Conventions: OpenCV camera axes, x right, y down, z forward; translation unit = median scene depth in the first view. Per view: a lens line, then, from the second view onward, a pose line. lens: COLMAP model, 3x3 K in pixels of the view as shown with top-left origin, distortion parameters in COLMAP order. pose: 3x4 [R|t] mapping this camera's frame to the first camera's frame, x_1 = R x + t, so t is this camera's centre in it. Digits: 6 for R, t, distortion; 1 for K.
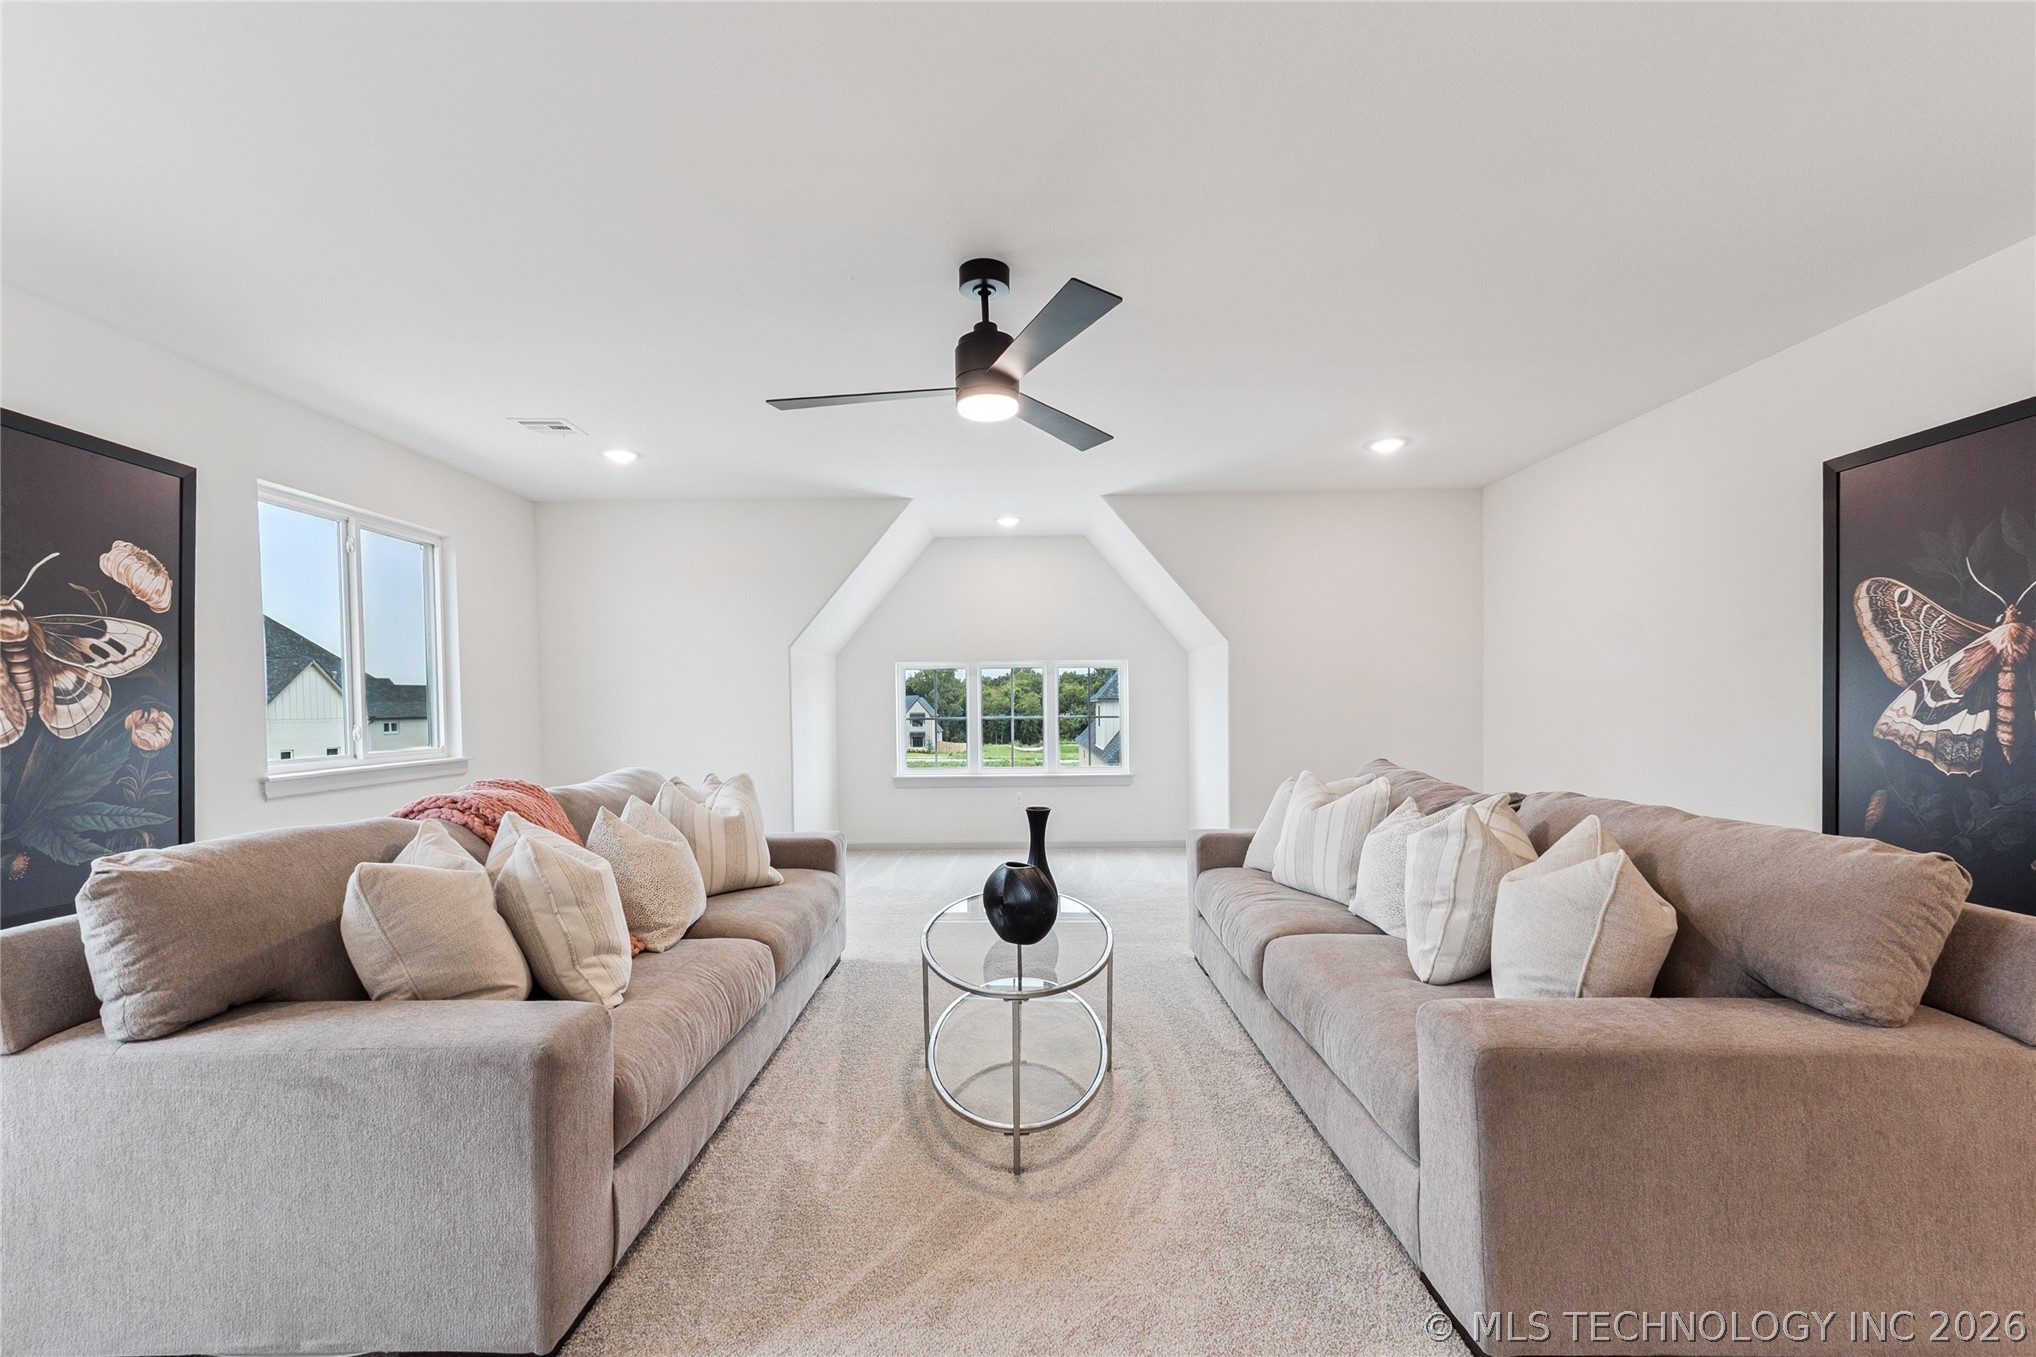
lens RADIAL K [[871.9, 0, 1010.4], [0, 871.9, 721.7], [0, 0, 1]] dist [0.001202, -0.000216]
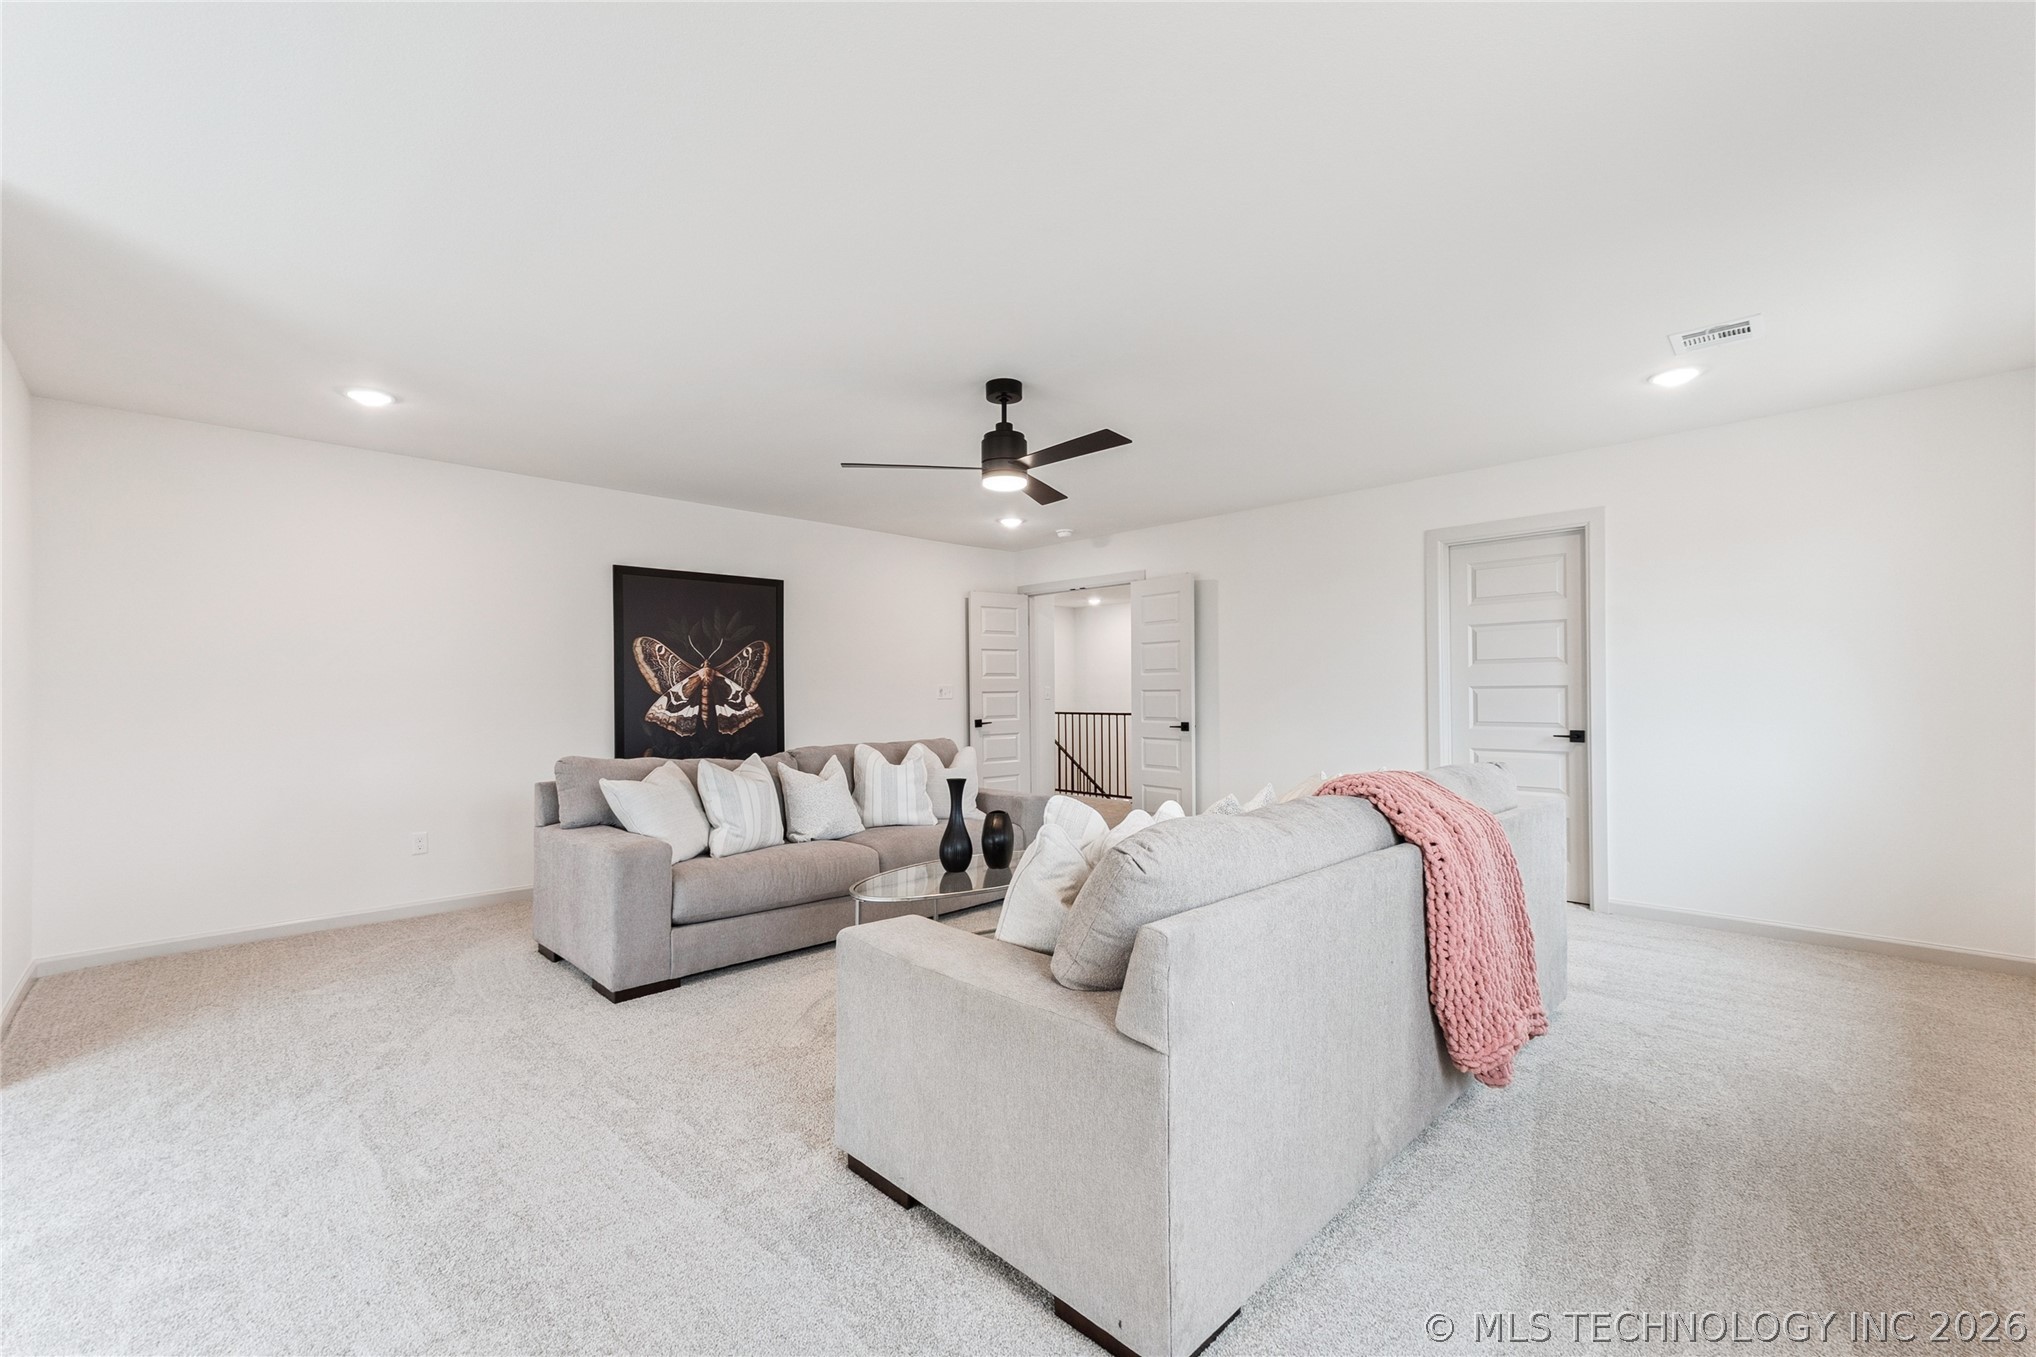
lens RADIAL K [[859.4, 0, 1029.2], [0, 859.4, 671.3], [0, 0, 1]] dist [0.008833, -0.000066]
pose [[-0.722346, 0.033510, 0.690719, -0.957764], [0.028738, 0.999417, -0.018433, -0.033858], [-0.690934, 0.006535, -0.722888, 1.896436]]
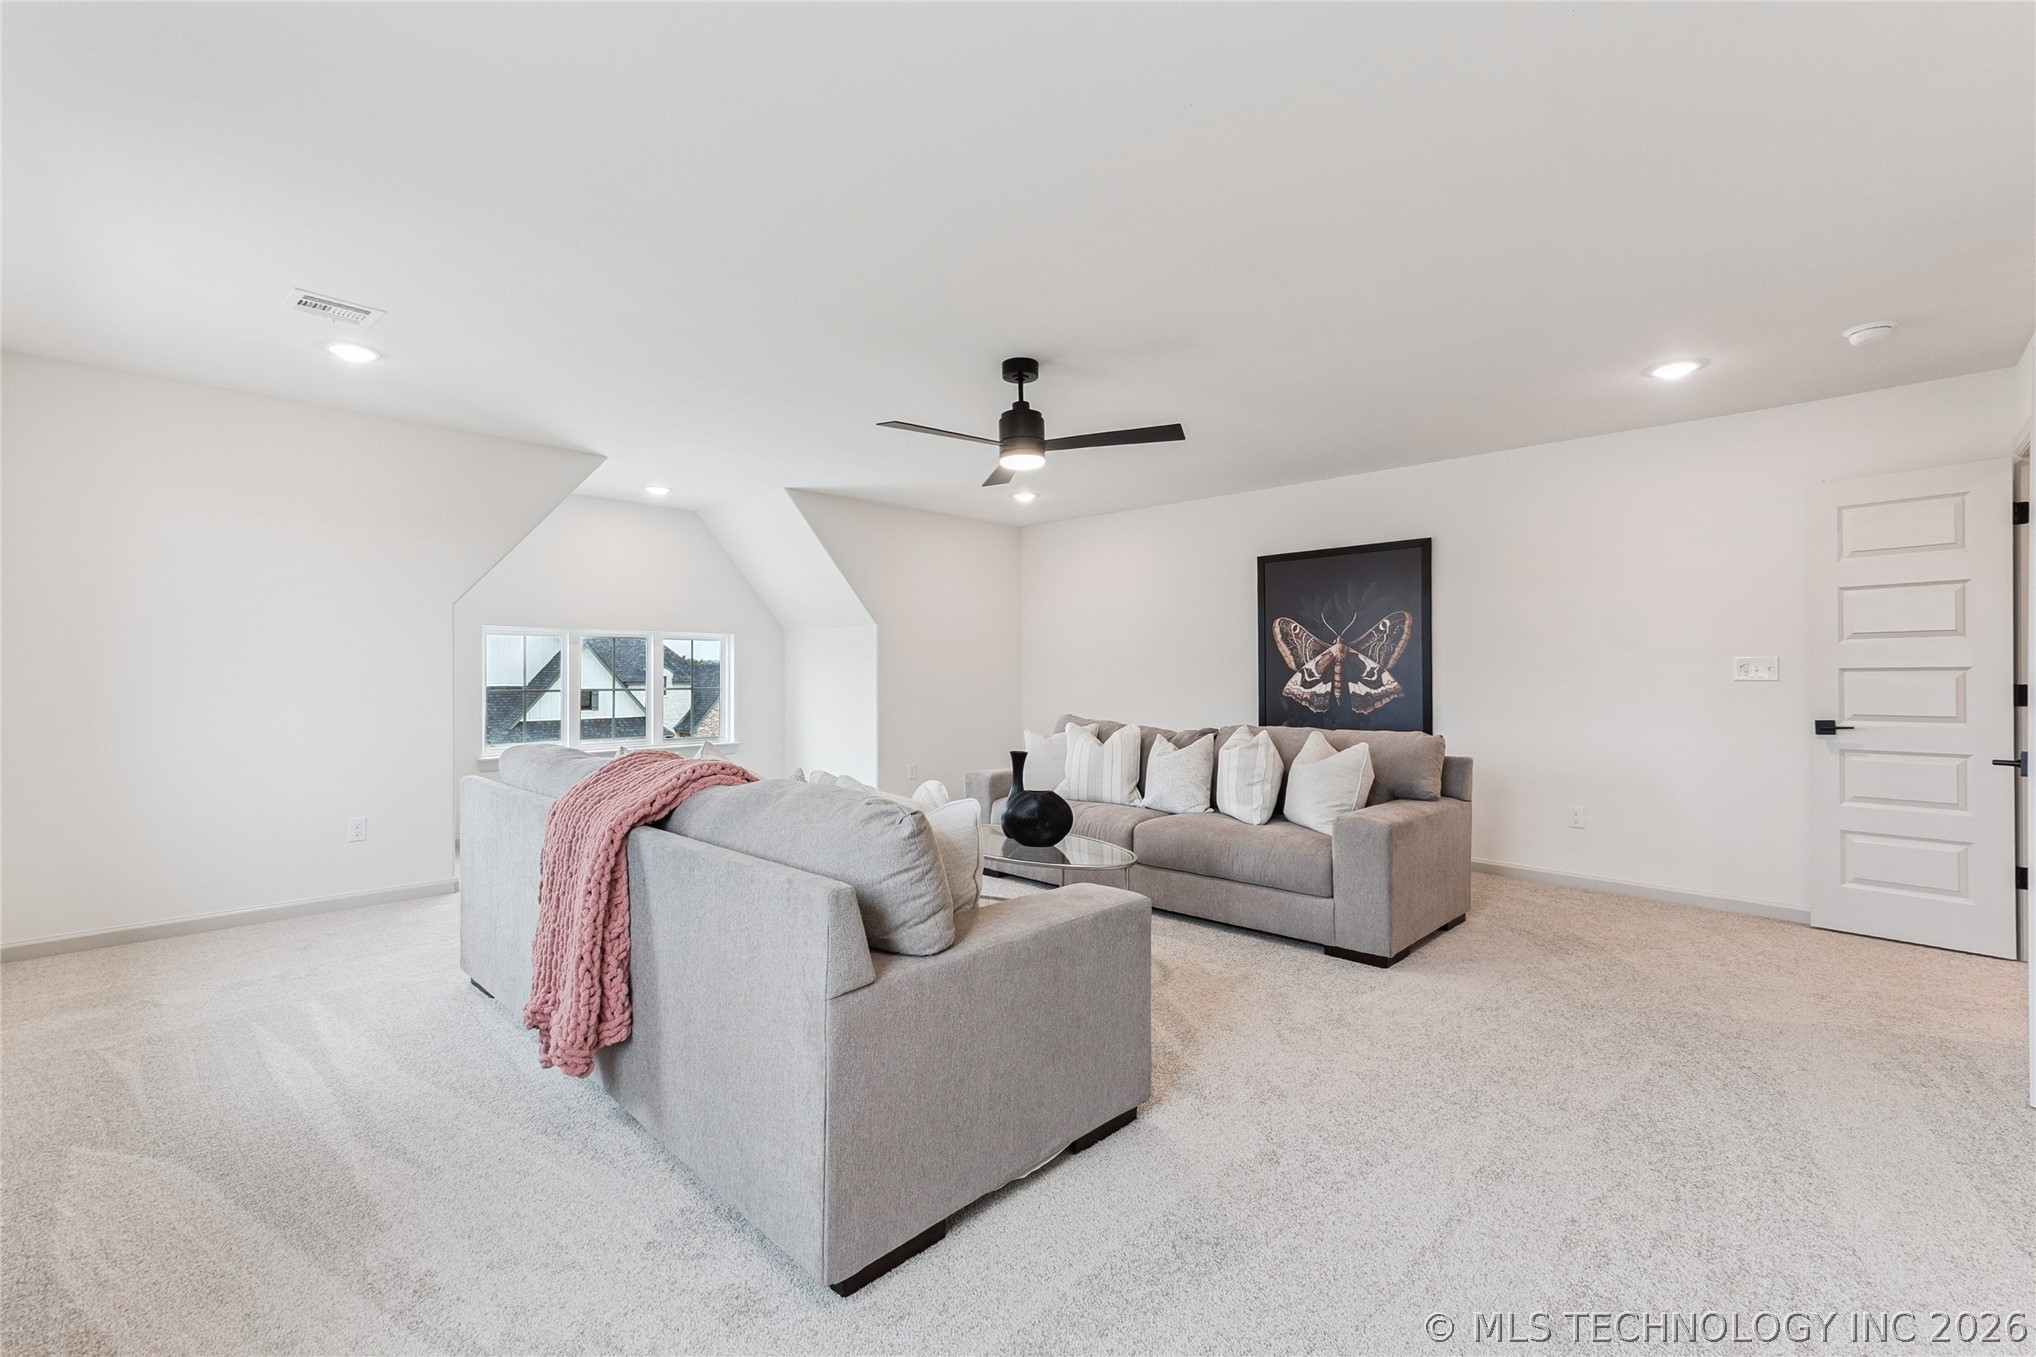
lens RADIAL K [[859.4, 0, 1029.2], [0, 859.4, 671.3], [0, 0, 1]] dist [0.008833, -0.000066]
pose [[0.689674, 0.011733, 0.724025, -0.944997], [0.006631, 0.999724, -0.022517, 0.002776], [-0.724090, 0.020331, 0.689406, 0.041873]]
